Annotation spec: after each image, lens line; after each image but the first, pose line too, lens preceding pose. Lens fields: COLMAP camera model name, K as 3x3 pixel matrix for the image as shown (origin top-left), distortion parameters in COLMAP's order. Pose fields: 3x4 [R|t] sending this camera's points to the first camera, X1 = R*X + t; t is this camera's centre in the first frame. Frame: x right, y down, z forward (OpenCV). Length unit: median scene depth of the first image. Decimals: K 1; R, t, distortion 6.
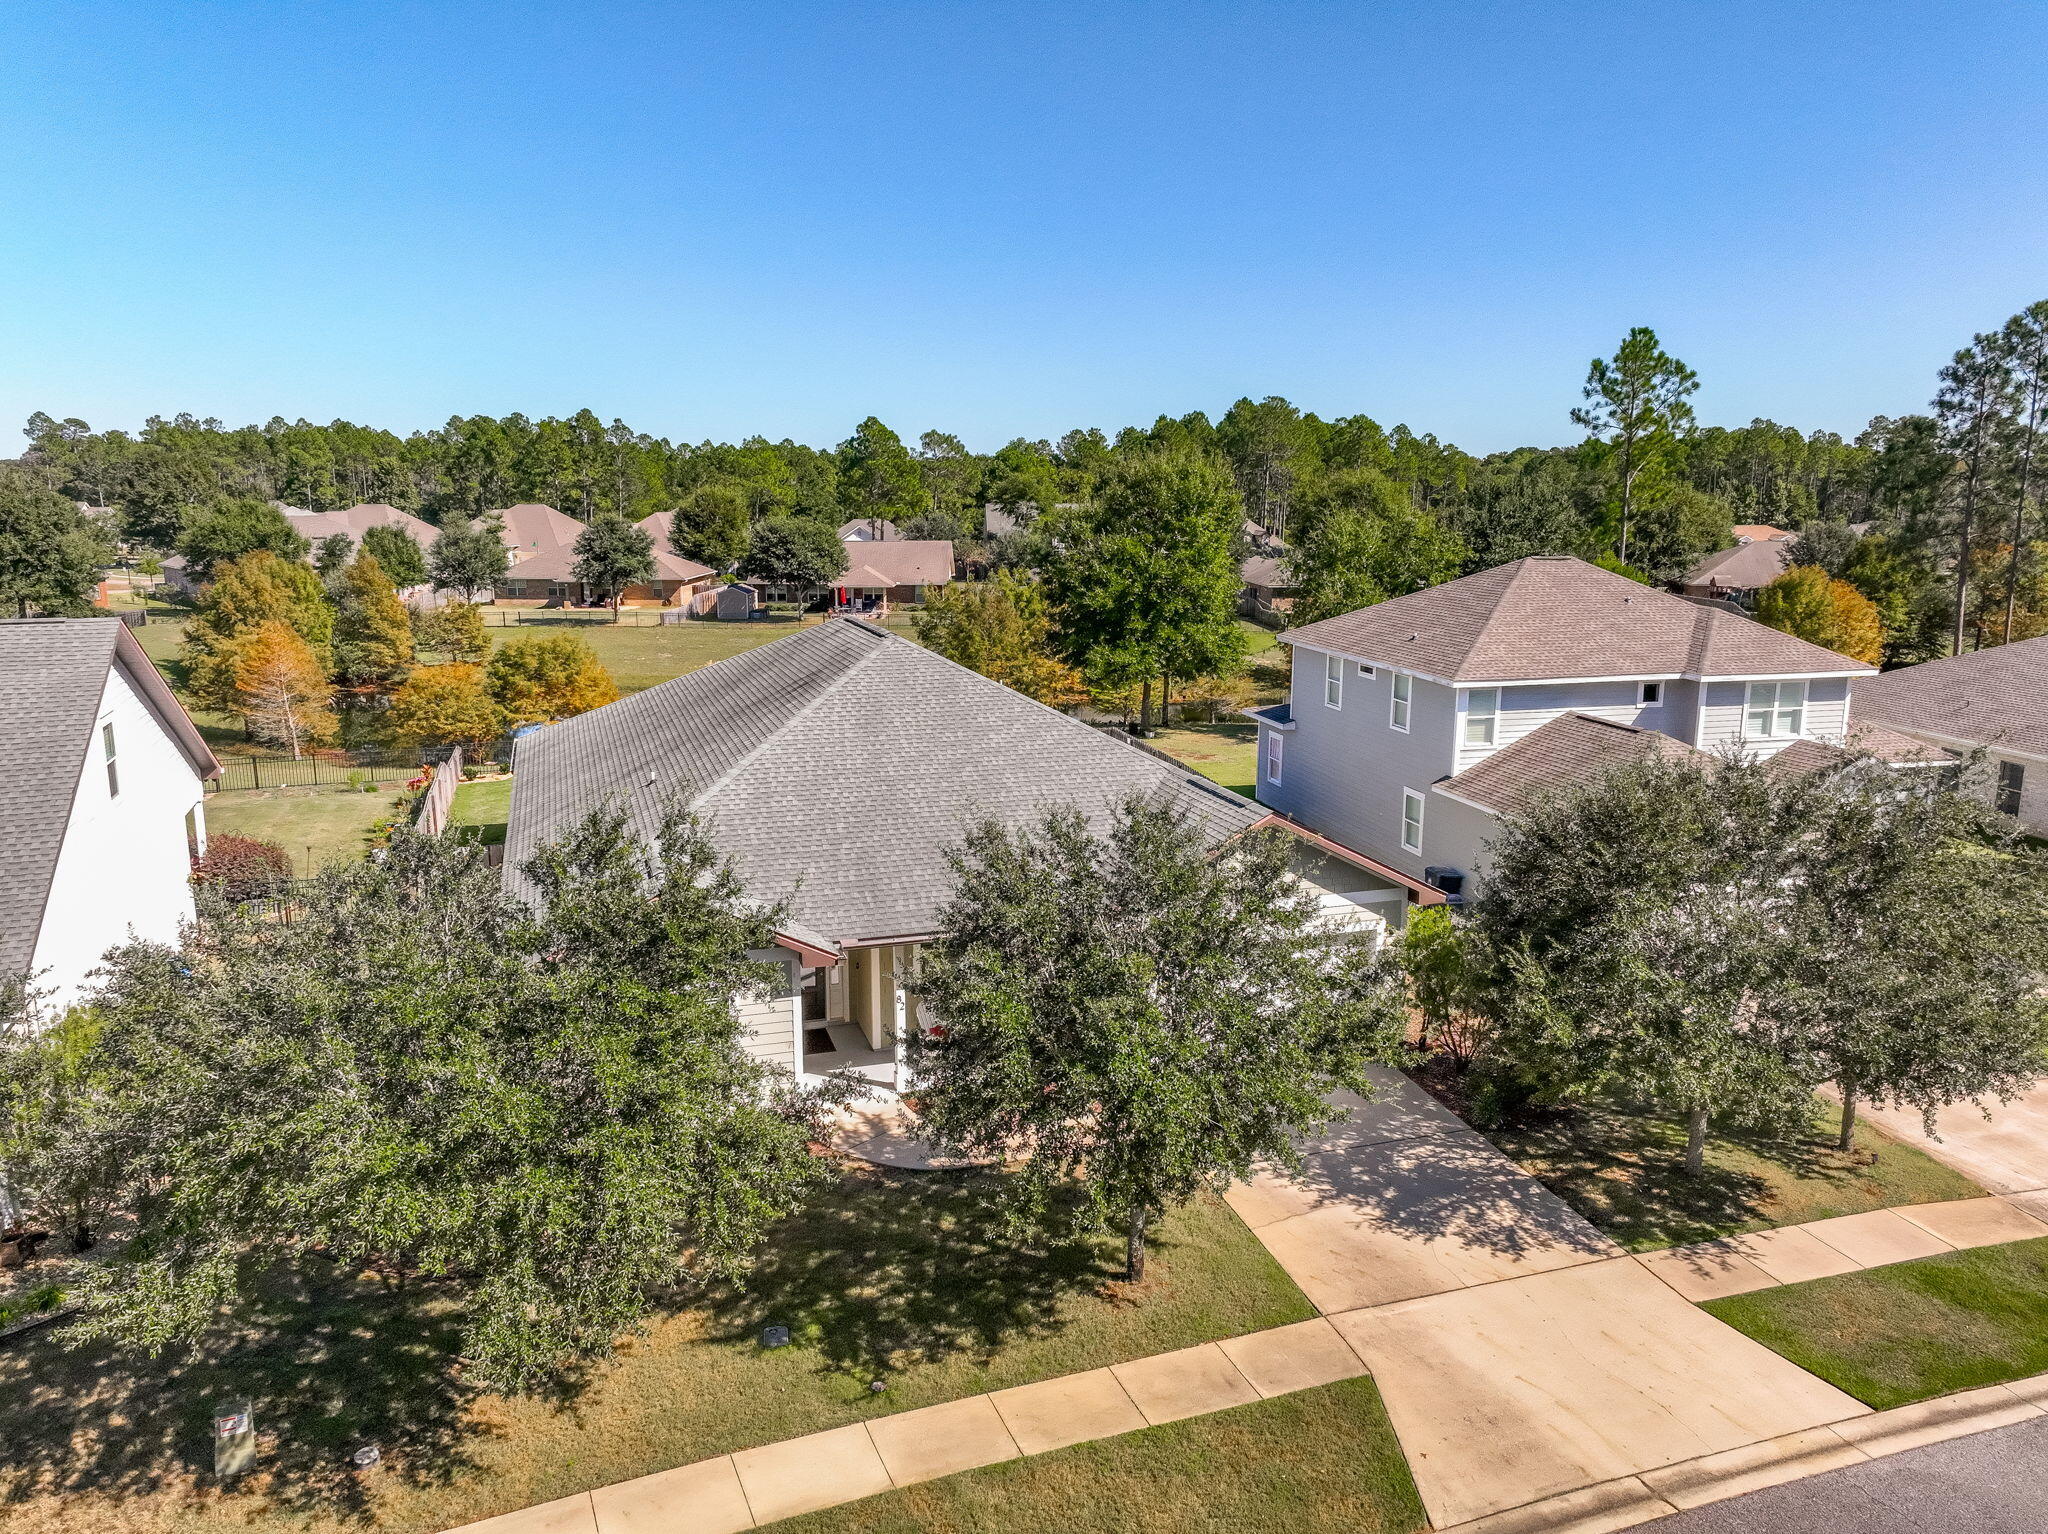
lens RADIAL K [[1460.0, 0, 1032.5], [0, 1460.0, 773.8], [0, 0, 1]] dist [0.002472, 0.013652]
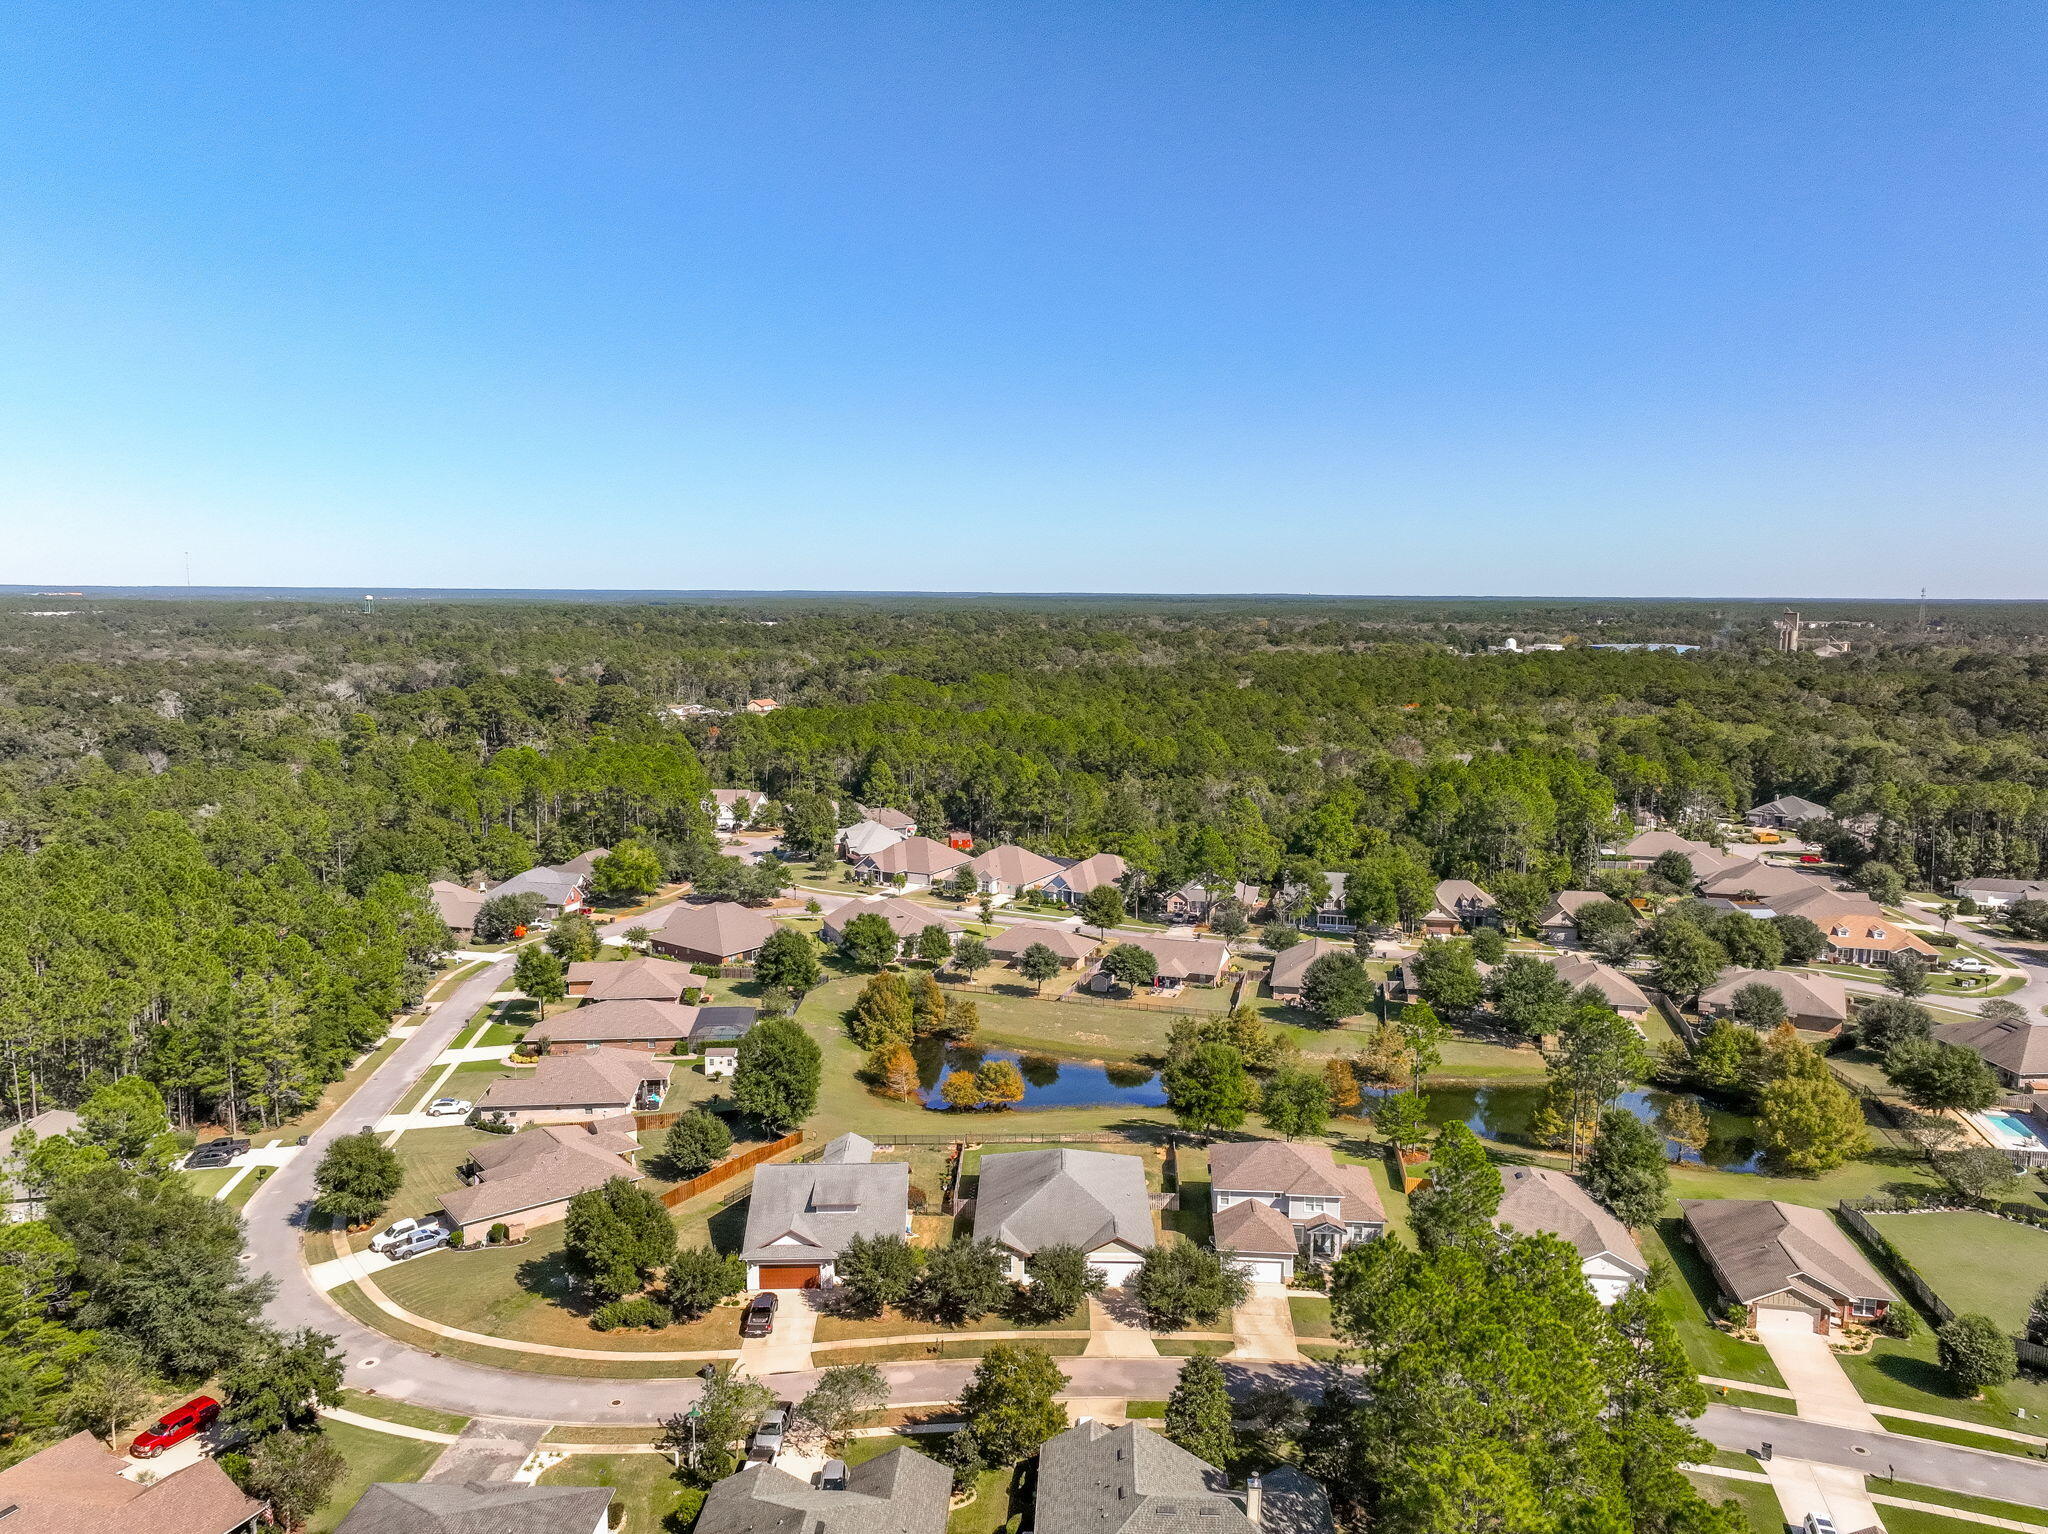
lens RADIAL K [[1460.0, 0, 1025.0], [0, 1460.0, 784.2], [0, 0, 1]] dist [0.002472, 0.013652]
pose [[0.946720, 0.046411, -0.318696, 0.939156], [-0.067538, 0.996169, -0.055560, -0.826314], [0.314897, 0.074124, 0.946227, -2.687583]]
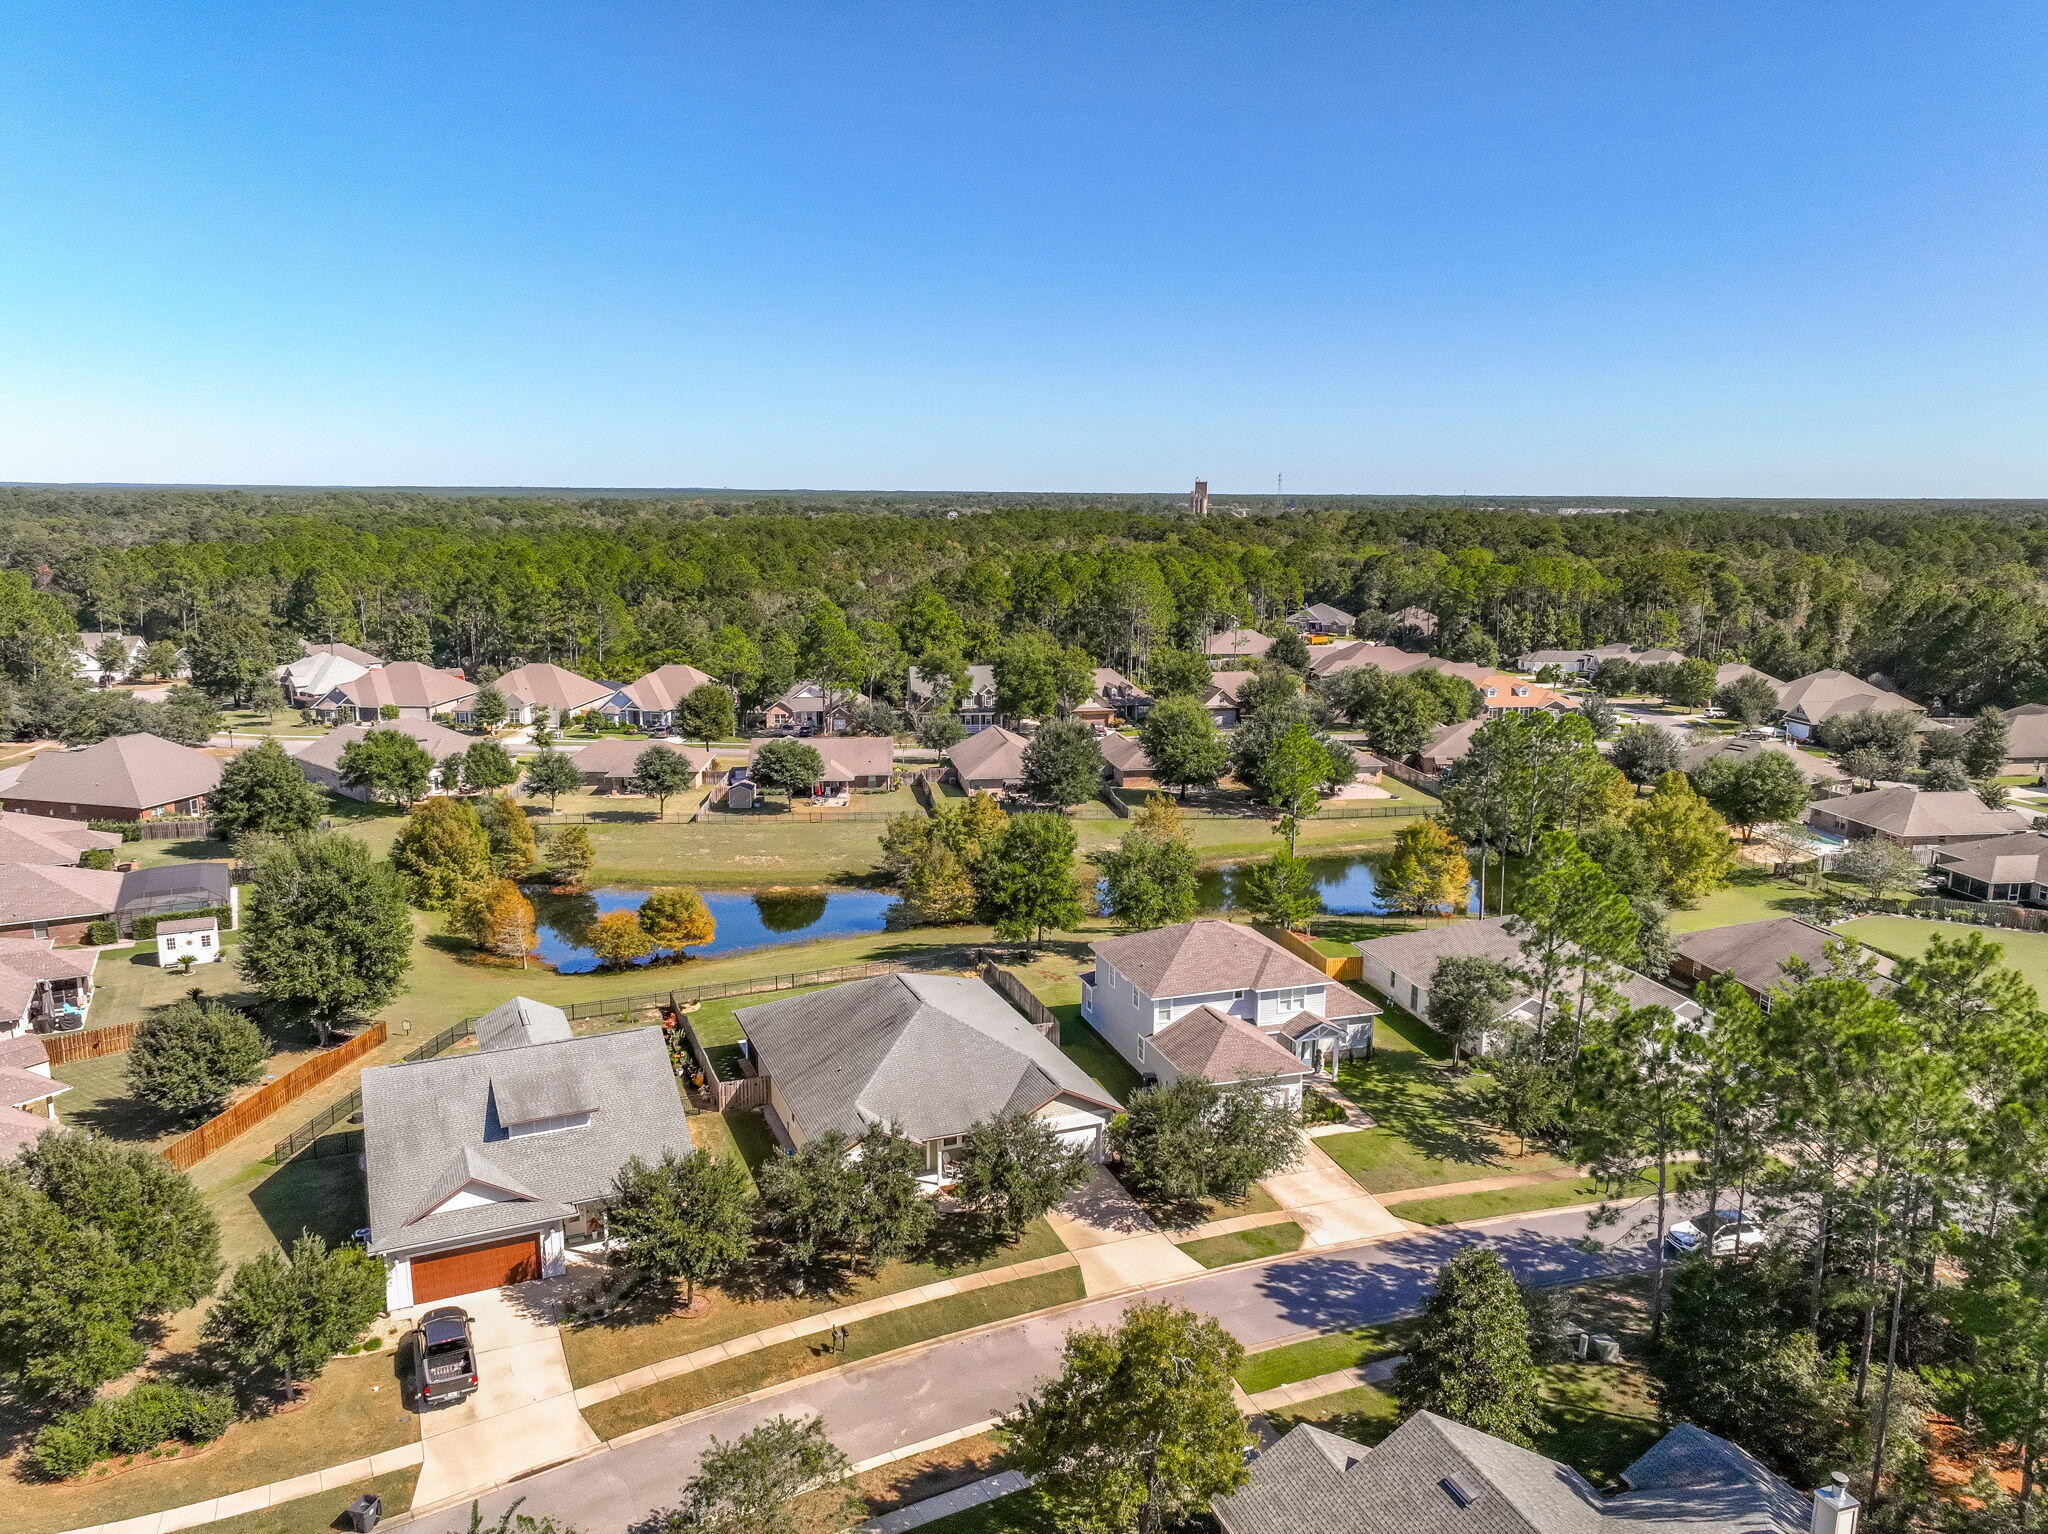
lens RADIAL K [[1460.0, 0, 1037.6], [0, 1460.0, 766.0], [0, 0, 1]] dist [0.002472, 0.013652]
pose [[0.997316, -0.009567, 0.072588, -0.066864], [0.010365, 0.999890, -0.010627, -0.404334], [-0.072478, 0.011351, 0.997305, -1.333145]]
